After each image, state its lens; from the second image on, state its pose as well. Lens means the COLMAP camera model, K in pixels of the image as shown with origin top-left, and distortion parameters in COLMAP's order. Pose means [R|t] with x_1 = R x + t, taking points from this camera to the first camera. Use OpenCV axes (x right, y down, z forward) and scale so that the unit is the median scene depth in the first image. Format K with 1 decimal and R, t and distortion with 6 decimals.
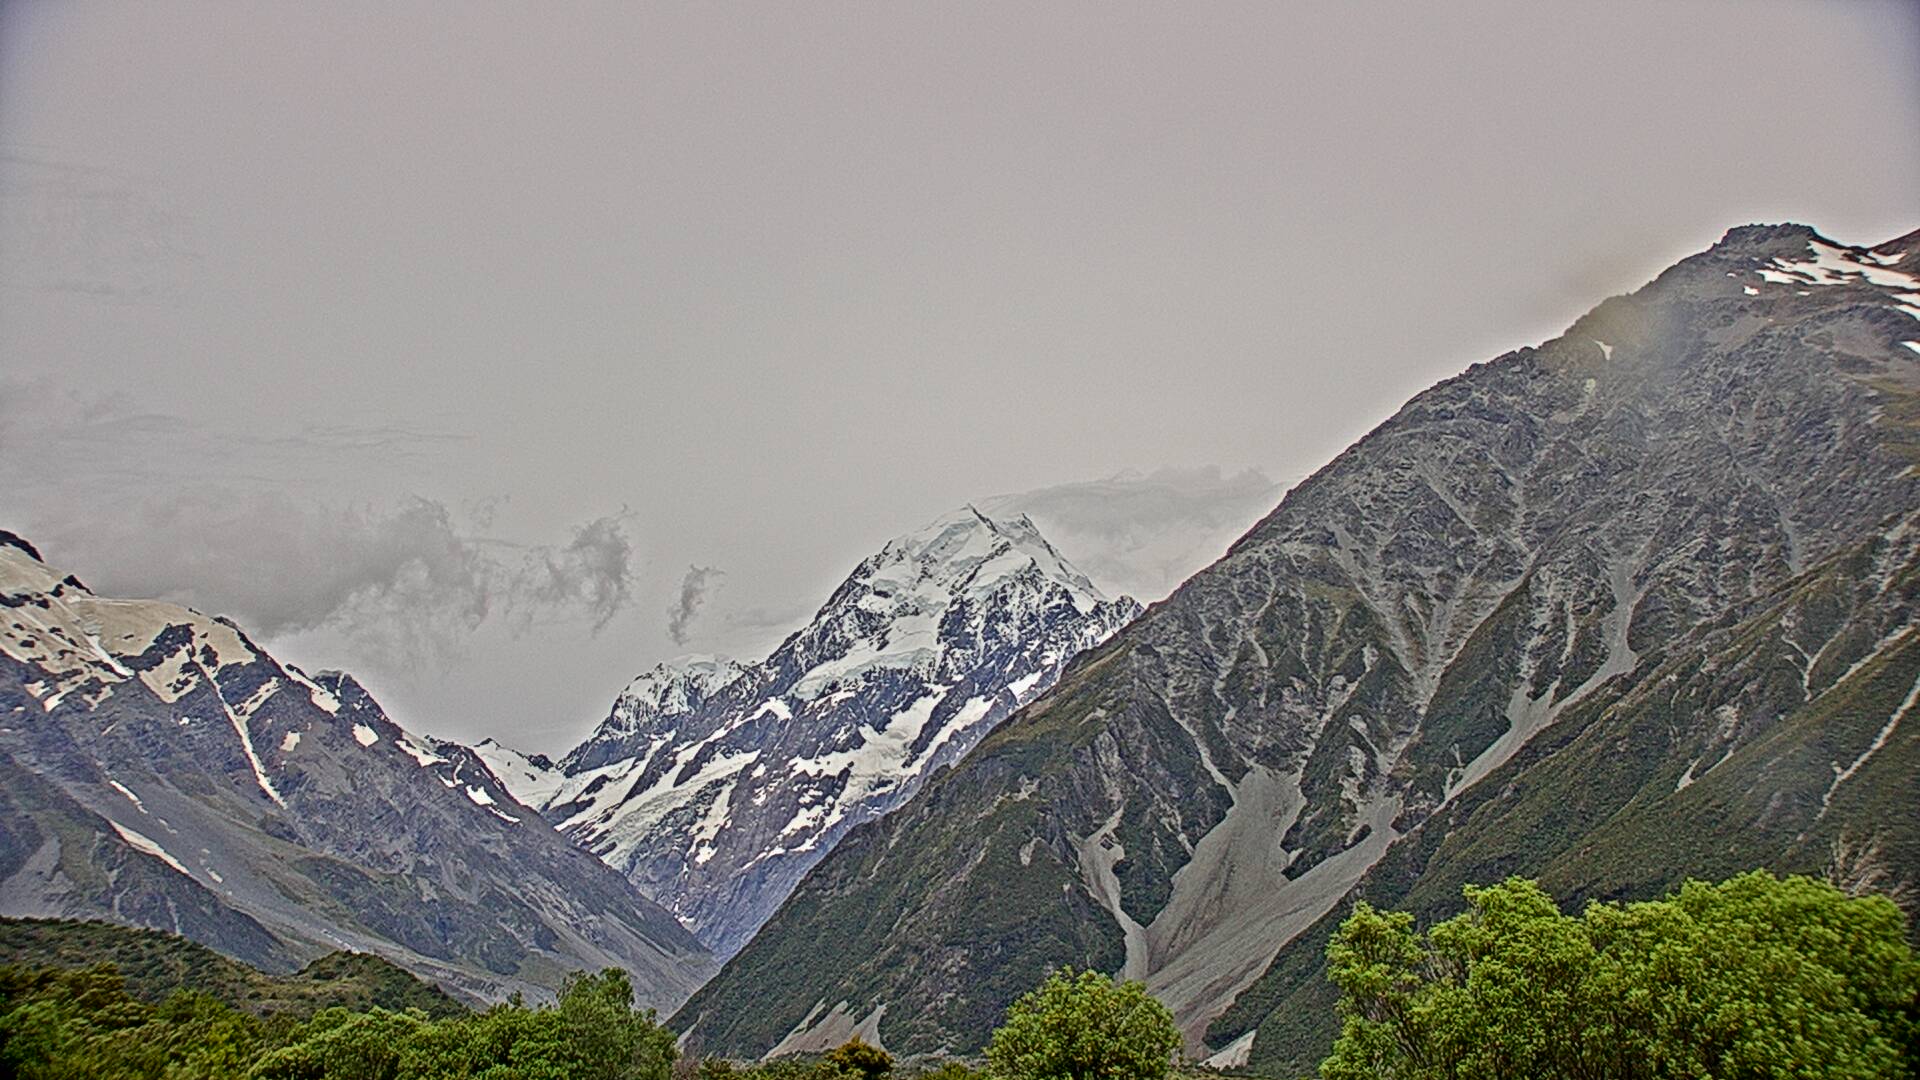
lens RADIAL K [[1539.6, 0, 958.2], [0, 1539.6, 534.7], [0, 0, 1]] dist [-0.120350, 0.068190]
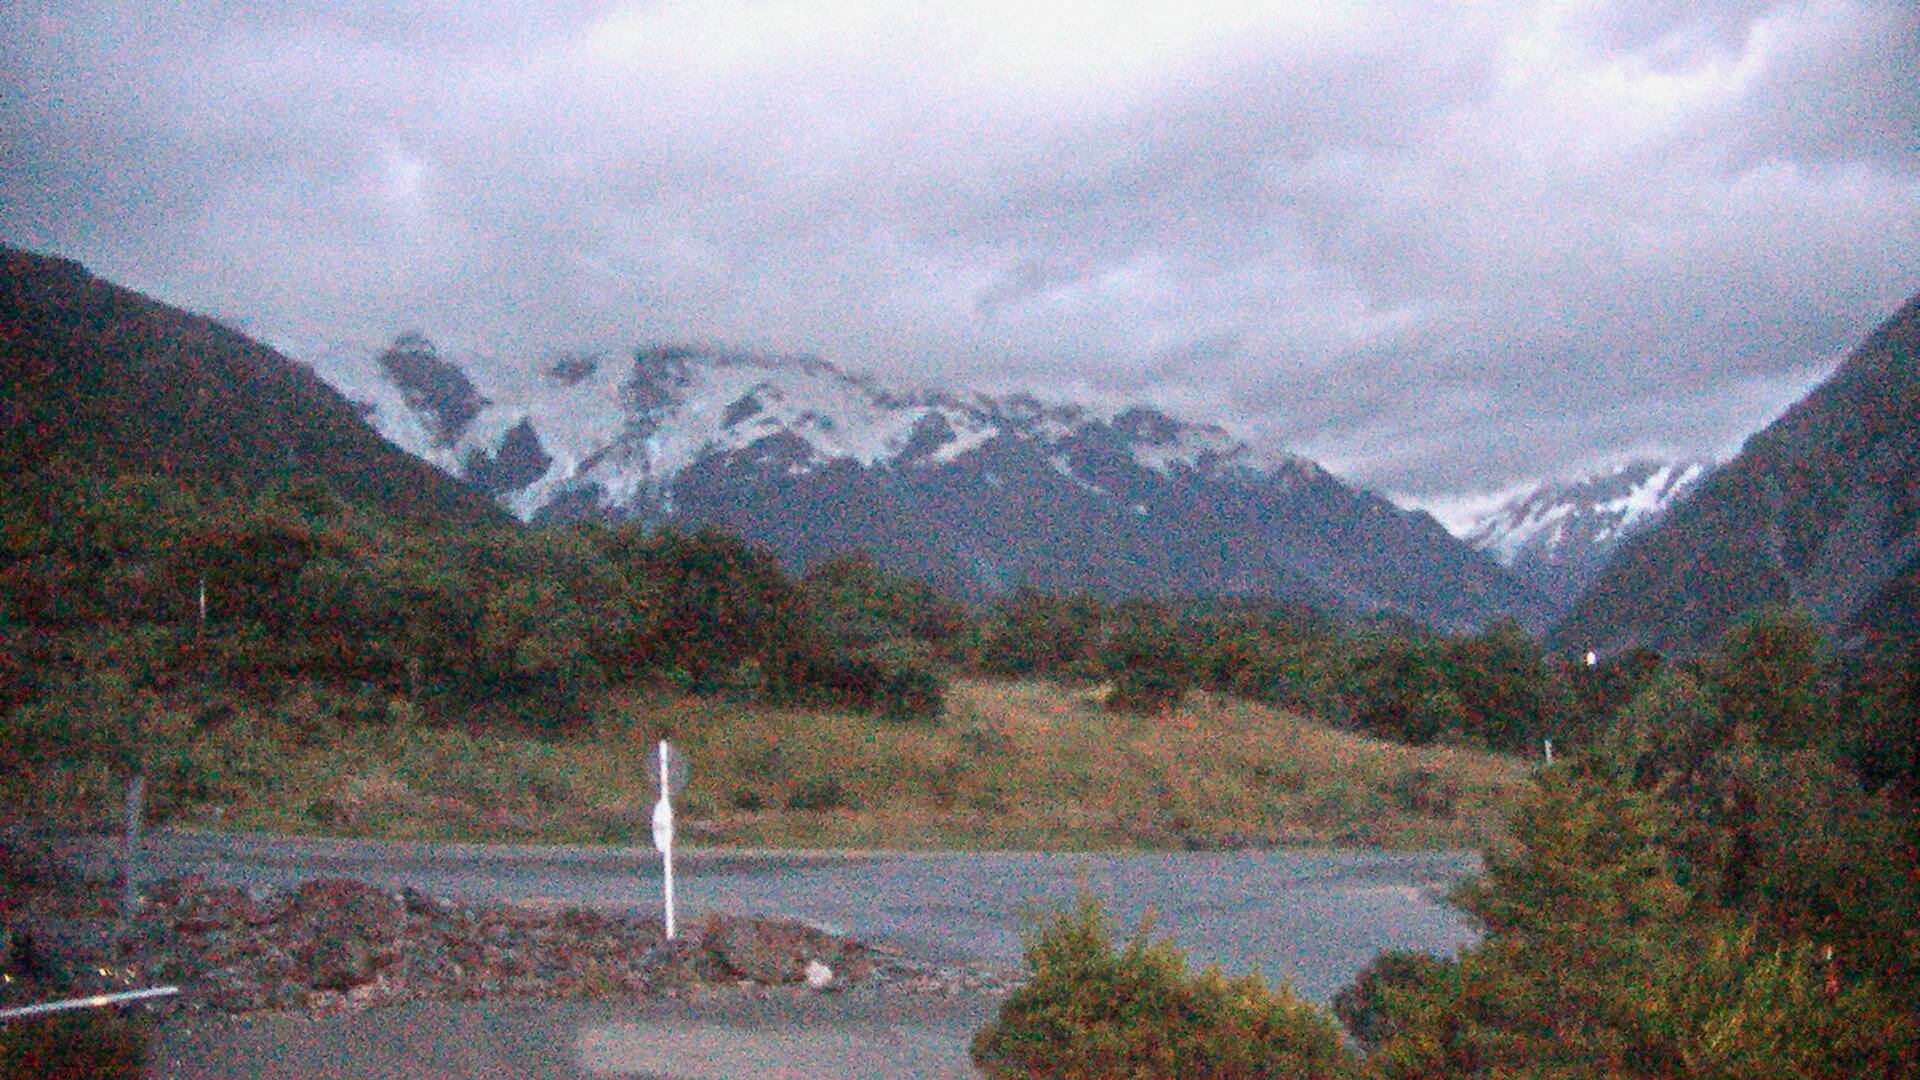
lens RADIAL K [[1539.6, 0, 951.9], [0, 1539.6, 516.9], [0, 0, 1]] dist [-0.120350, 0.068190]
pose [[0.896786, -0.077917, -0.435550, -0.007422], [0.108383, 0.993067, 0.045504, -0.011420], [0.428985, -0.088014, 0.899014, -1.039568]]
